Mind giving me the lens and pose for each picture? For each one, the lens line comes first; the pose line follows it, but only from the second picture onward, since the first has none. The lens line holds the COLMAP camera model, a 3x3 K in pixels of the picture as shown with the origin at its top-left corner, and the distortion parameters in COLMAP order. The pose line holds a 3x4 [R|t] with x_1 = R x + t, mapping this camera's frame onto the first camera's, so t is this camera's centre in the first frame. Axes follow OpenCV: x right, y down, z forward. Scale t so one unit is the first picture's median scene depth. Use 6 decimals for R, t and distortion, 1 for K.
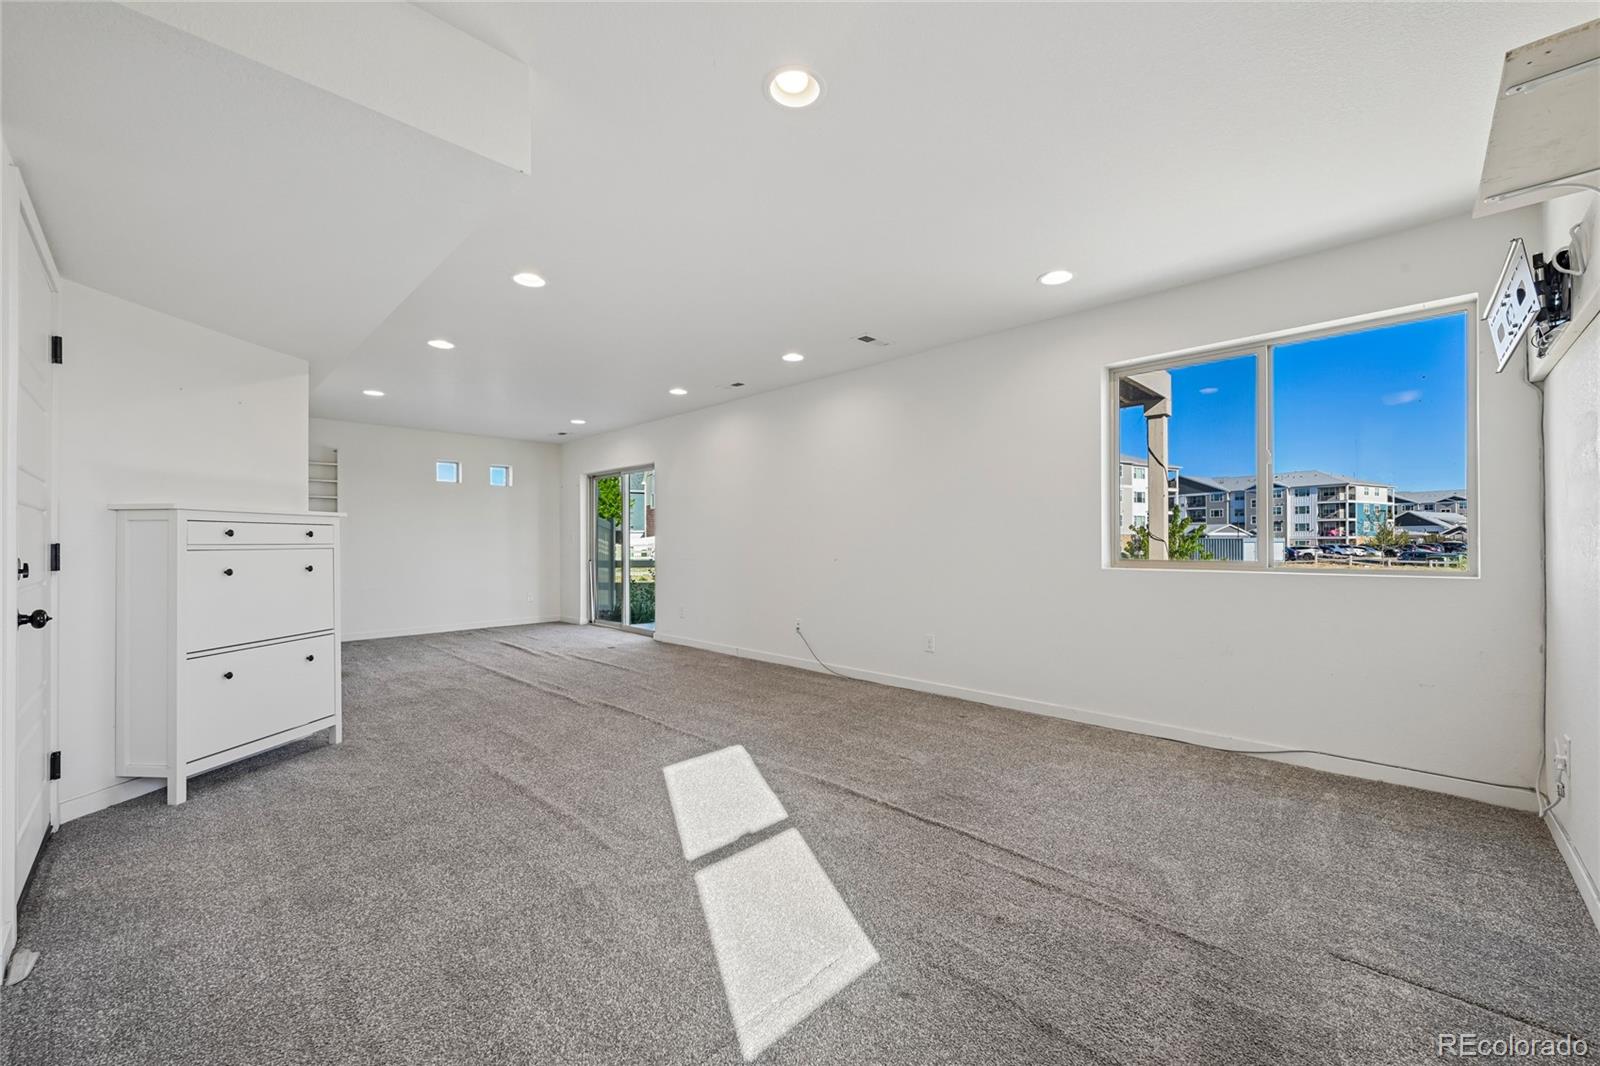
lens RADIAL K [[624.4, 0, 805.3], [0, 624.4, 542.3], [0, 0, 1]] dist [-0.002559, 0.000716]
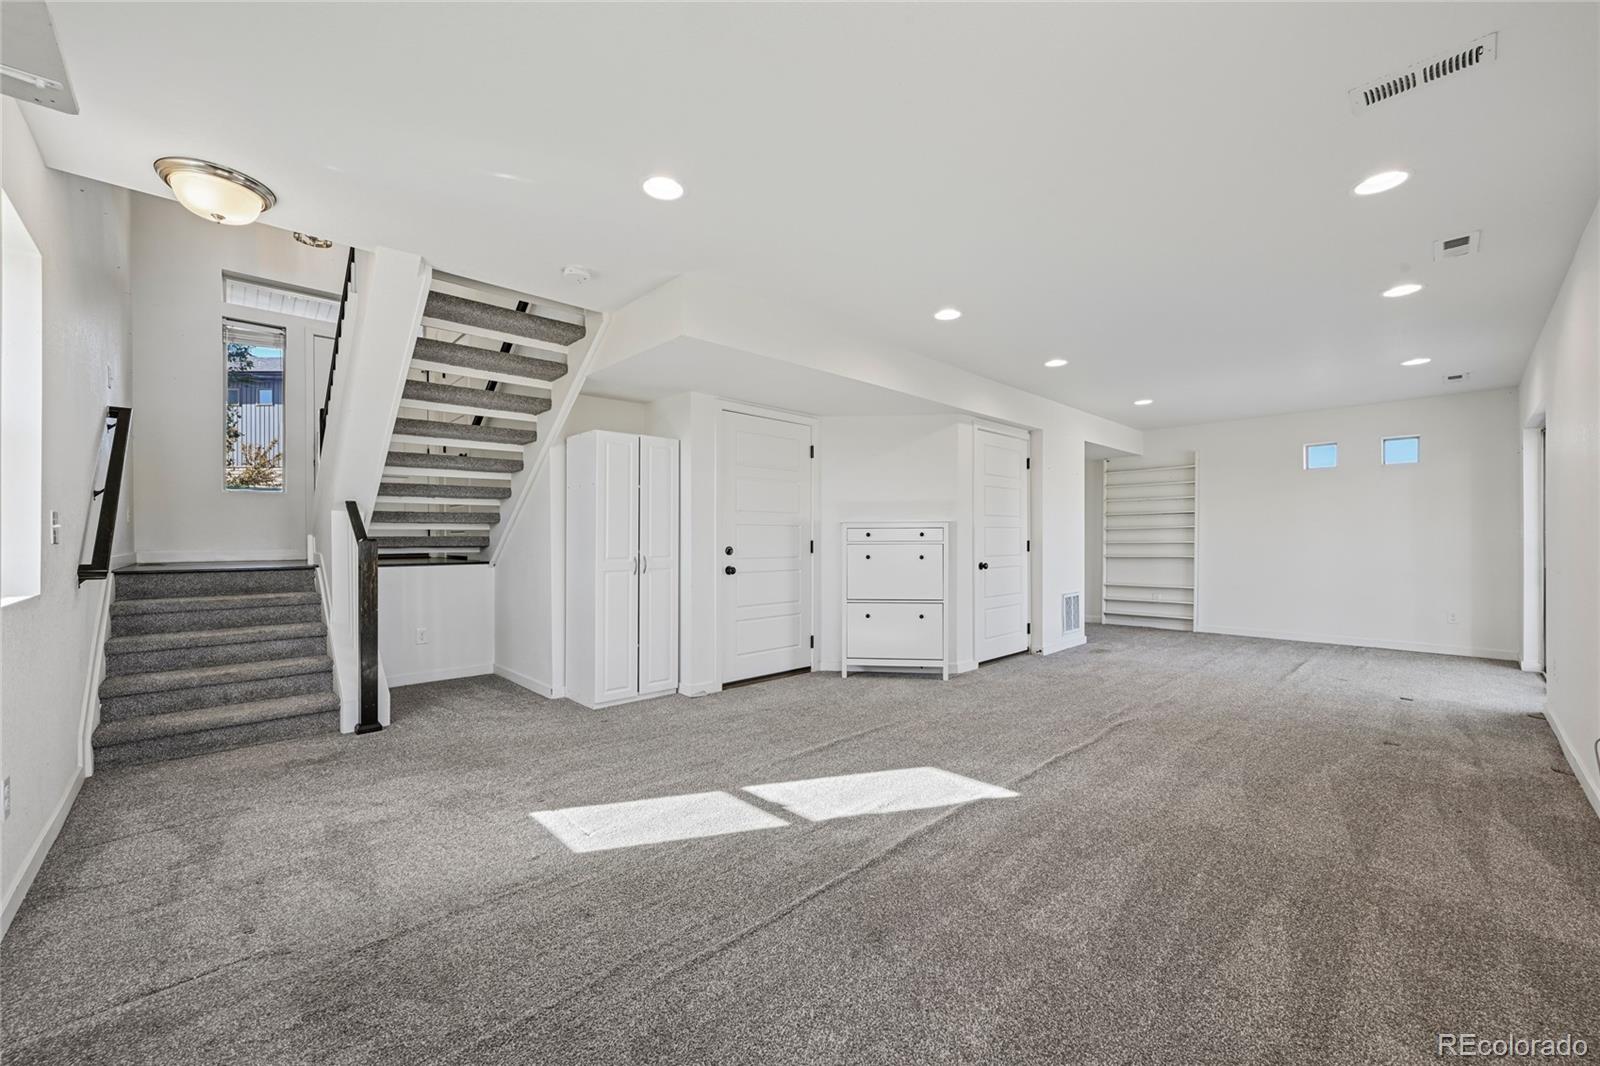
lens RADIAL K [[624.4, 0, 809.0], [0, 624.4, 541.2], [0, 0, 1]] dist [-0.002559, 0.000716]
pose [[-0.032612, 0.005068, -0.999455, 0.844703], [0.002891, 0.999983, 0.004977, -0.005716], [0.999464, -0.002727, -0.032626, 0.904366]]
